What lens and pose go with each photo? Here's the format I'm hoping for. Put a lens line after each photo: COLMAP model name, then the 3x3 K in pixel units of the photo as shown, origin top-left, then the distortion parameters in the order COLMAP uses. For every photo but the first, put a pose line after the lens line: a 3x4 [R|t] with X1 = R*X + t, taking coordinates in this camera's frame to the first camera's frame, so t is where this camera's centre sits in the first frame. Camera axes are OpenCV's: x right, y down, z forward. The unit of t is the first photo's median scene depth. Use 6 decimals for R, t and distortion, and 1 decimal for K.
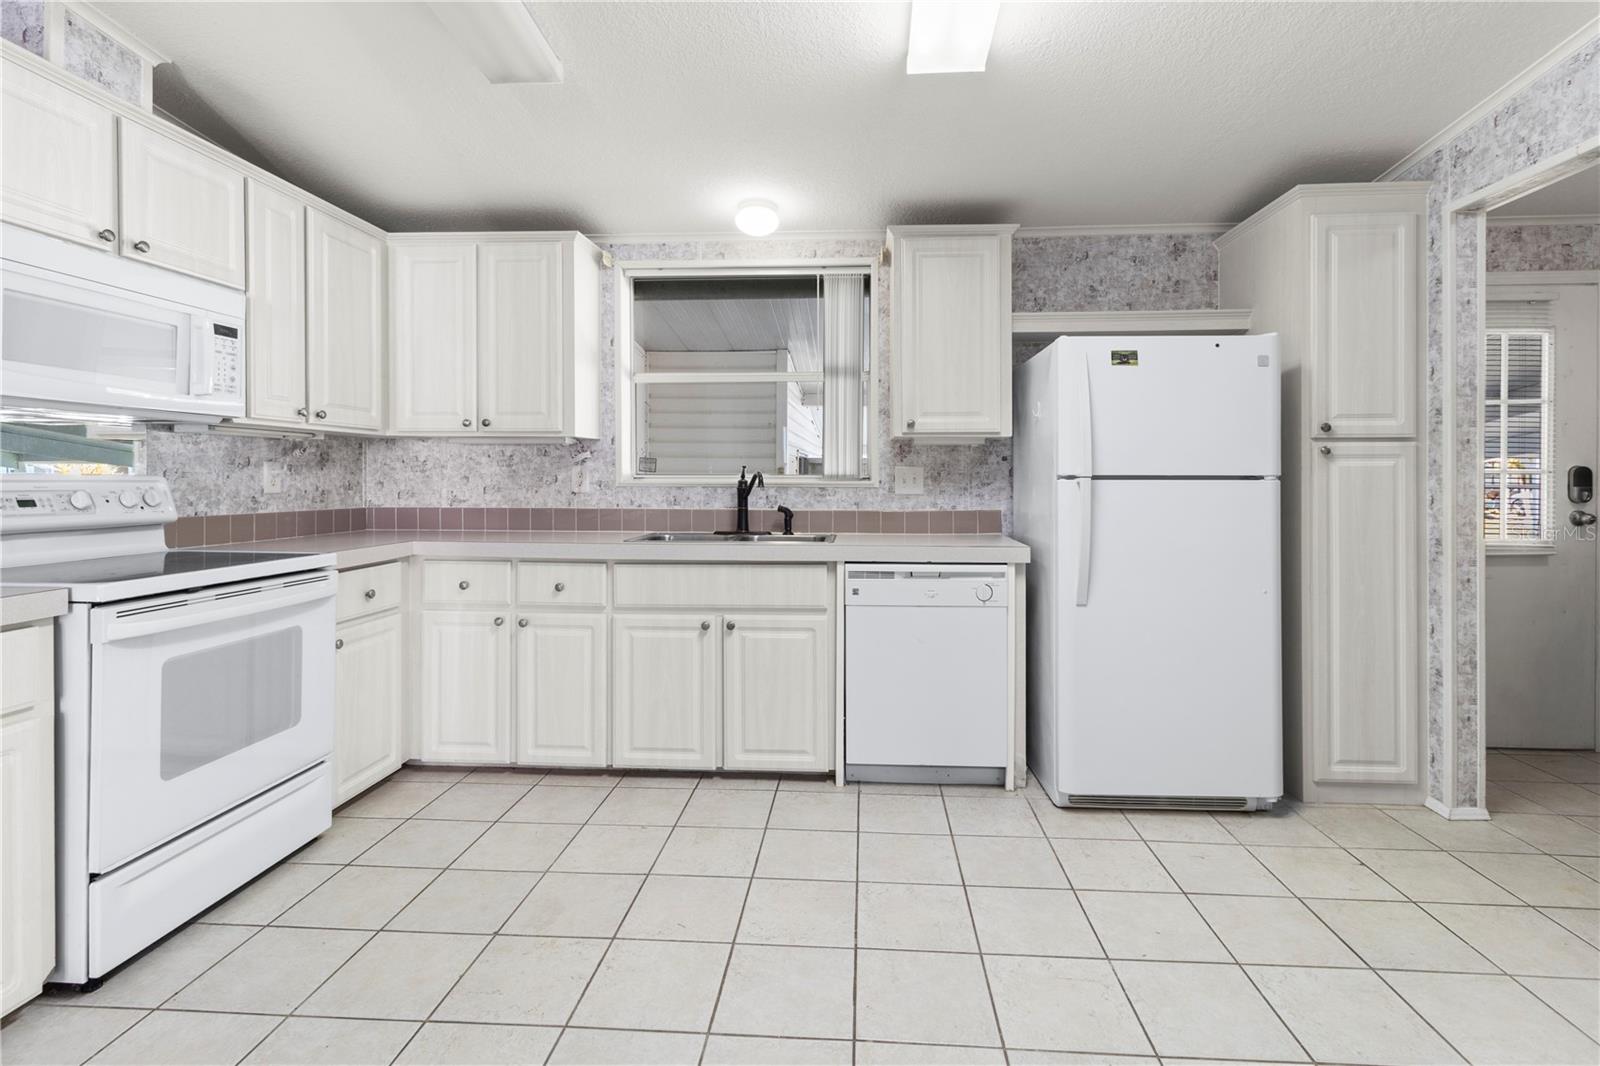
lens RADIAL K [[747.0, 0, 817.8], [0, 747.0, 488.3], [0, 0, 1]] dist [0.000770, 0.000256]
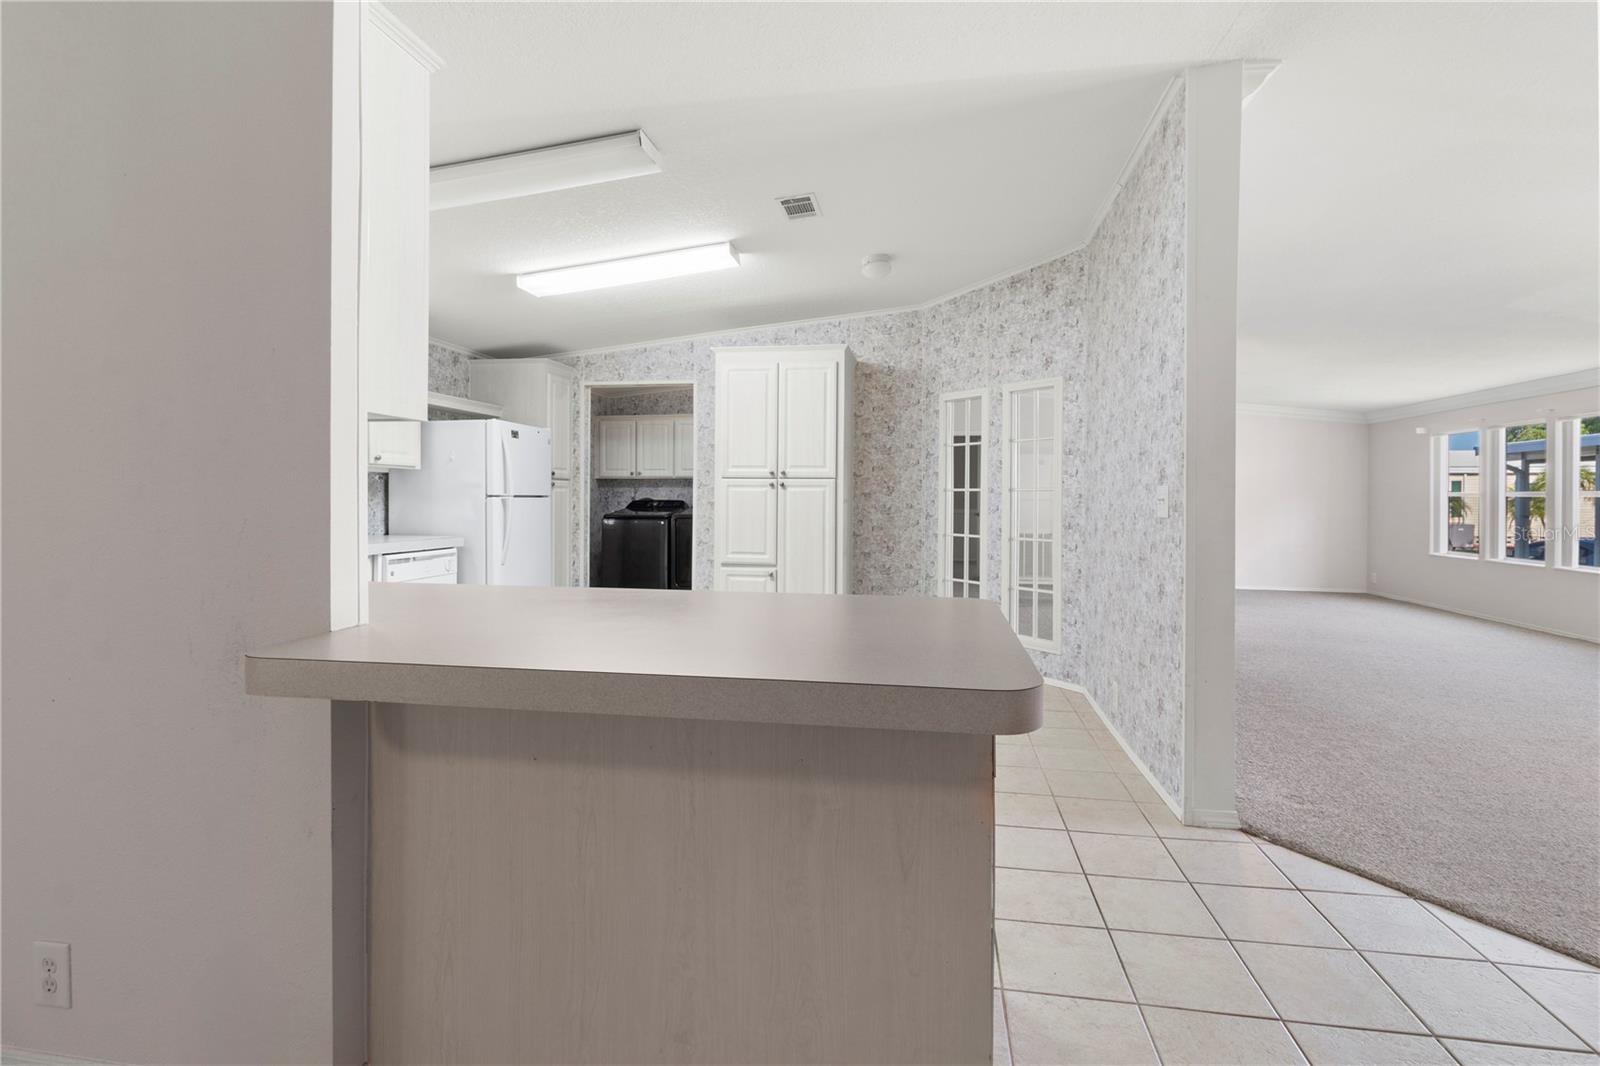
lens RADIAL K [[747.0, 0, 817.8], [0, 747.0, 488.3], [0, 0, 1]] dist [0.000770, 0.000256]
pose [[0.096274, 0.016458, 0.995219, -1.217443], [0.004946, 0.999843, -0.017013, 0.001173], [-0.995343, 0.006560, 0.096177, 0.030862]]
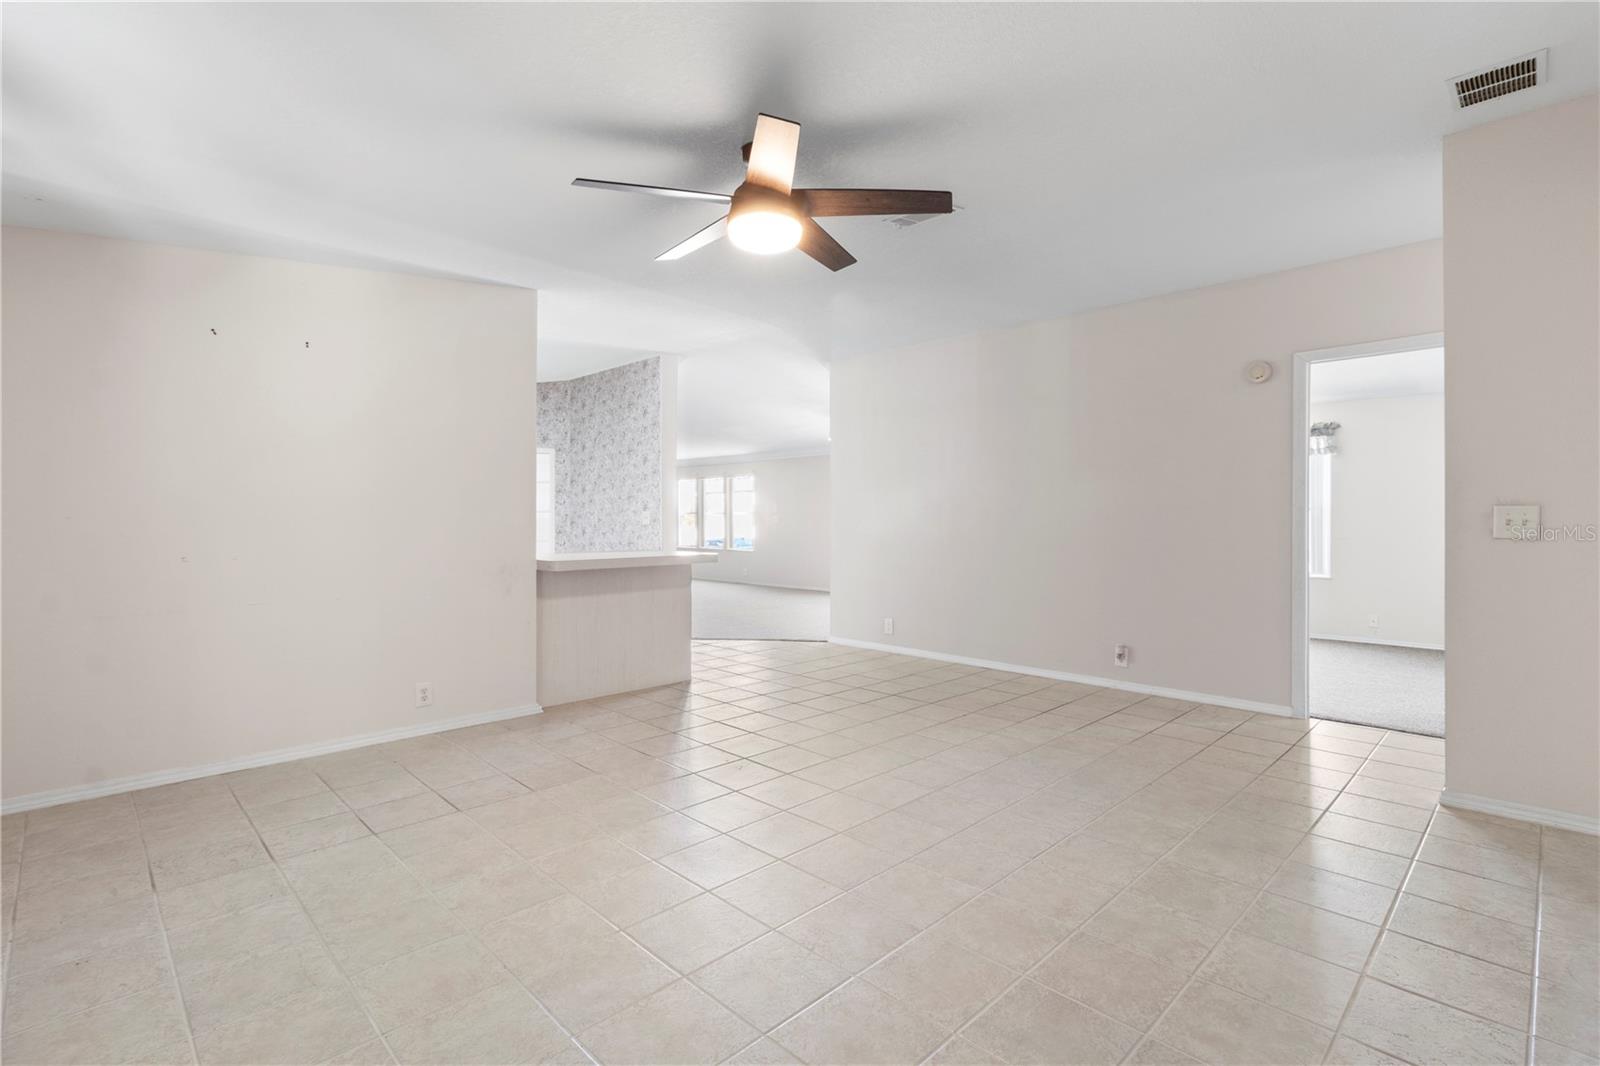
lens RADIAL K [[753.7, 0, 808.0], [0, 753.7, 512.8], [0, 0, 1]] dist [-0.002767, -0.000355]
pose [[-0.748022, 0.004567, 0.663659, -2.186207], [0.008605, 0.999959, 0.002818, -0.014816], [-0.663619, 0.007819, -0.748030, 1.131763]]
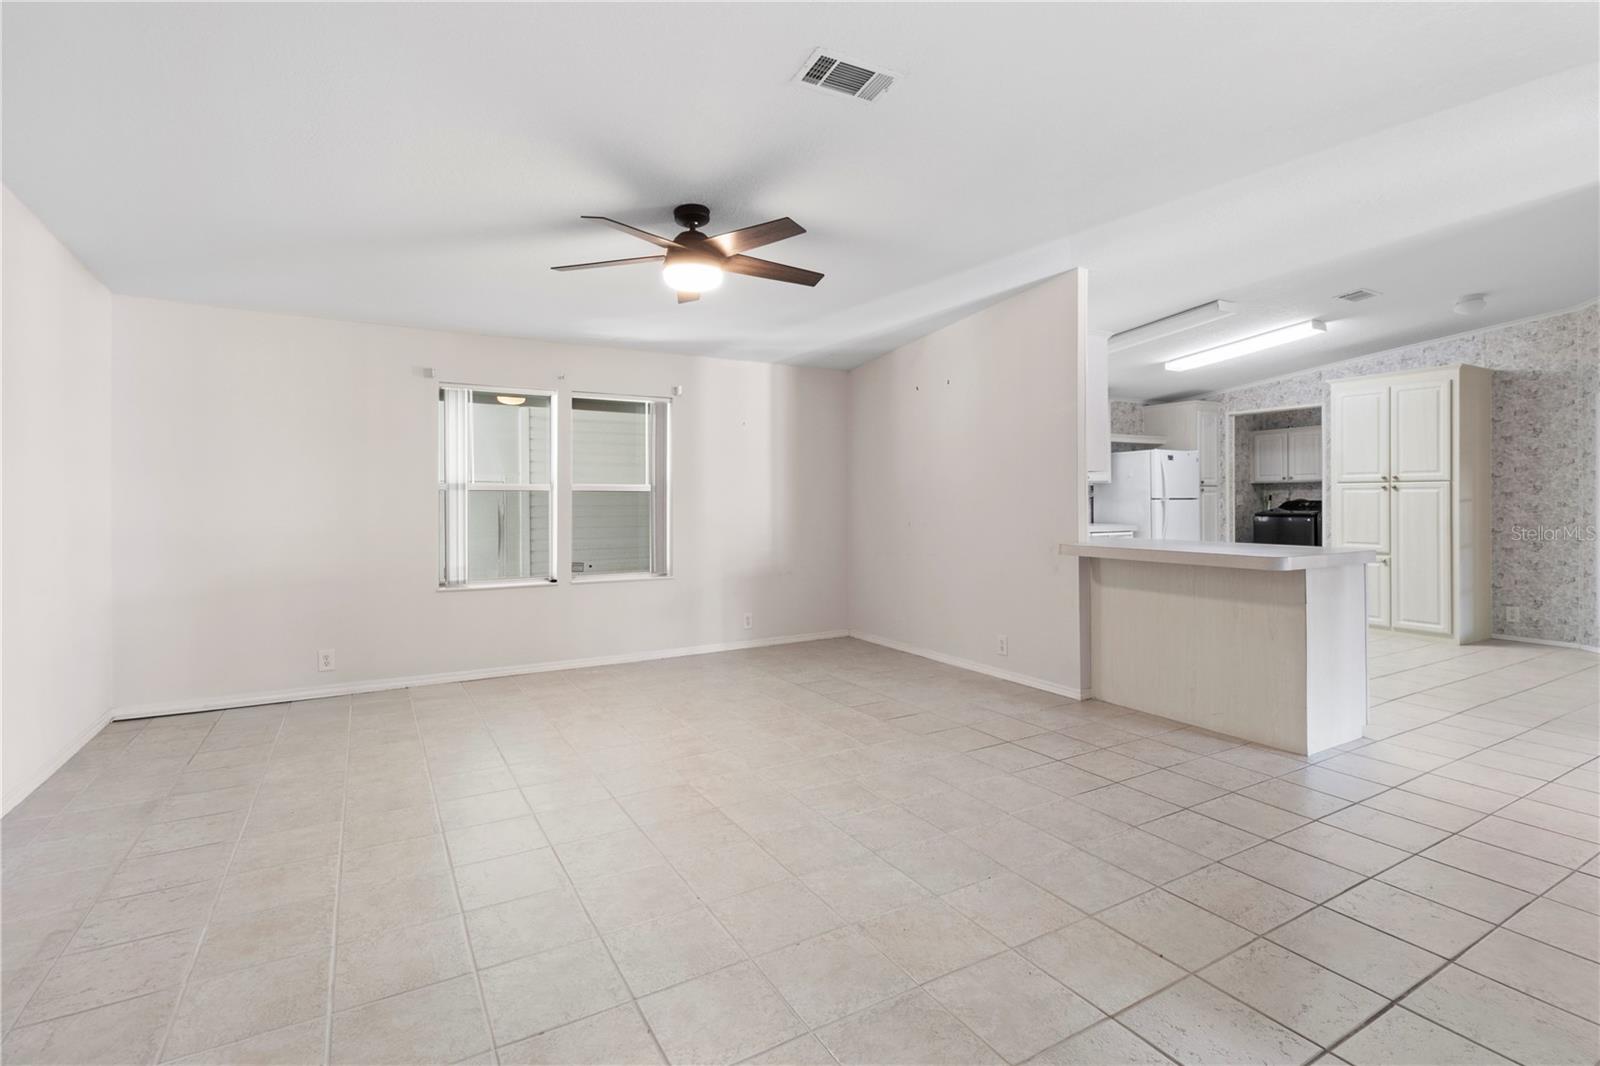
lens RADIAL K [[753.7, 0, 808.0], [0, 753.7, 512.8], [0, 0, 1]] dist [-0.002767, -0.000355]
pose [[0.829827, -0.011548, 0.557901, -2.035865], [0.009578, 0.999933, 0.006452, 0.005527], [-0.557939, -0.000010, 0.829882, -0.547182]]
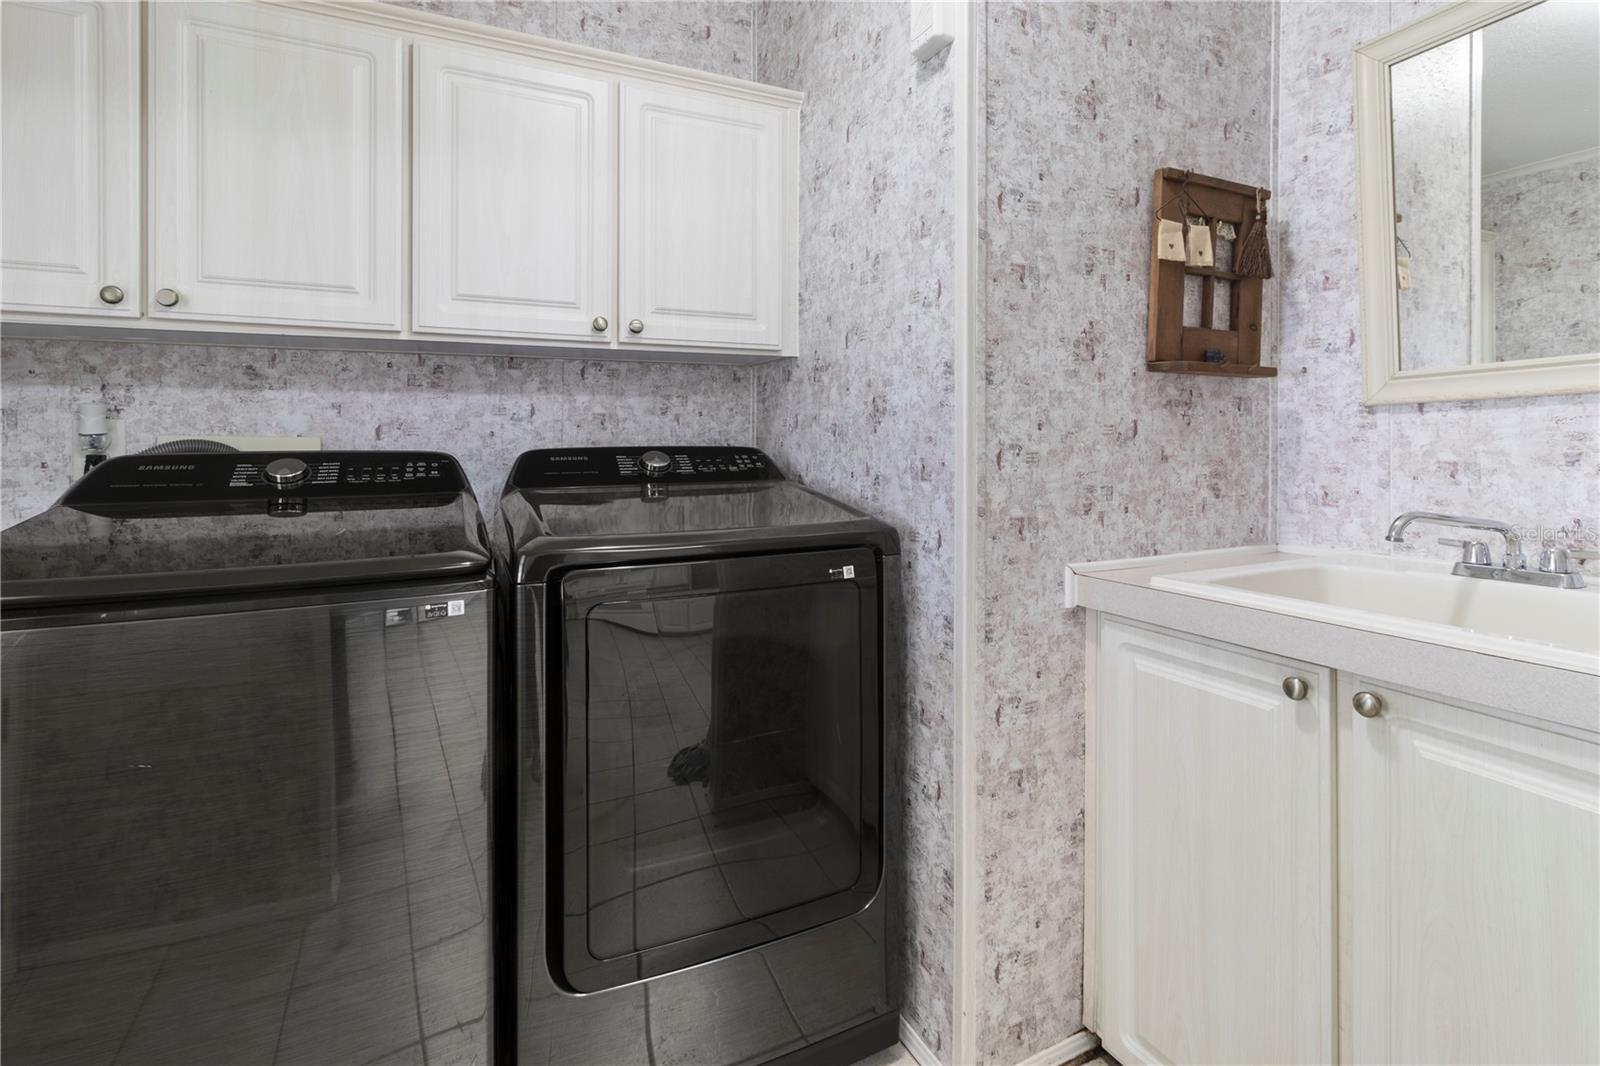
lens RADIAL K [[767.3, 0, 799.3], [0, 767.3, 441.4], [0, 0, 1]] dist [-0.001131, 0.000013]
pose [[-0.499247, 0.000909, 0.866459, 0.709435], [0.008246, 0.999959, 0.003702, -0.010998], [-0.866420, 0.008993, -0.499234, 0.797218]]
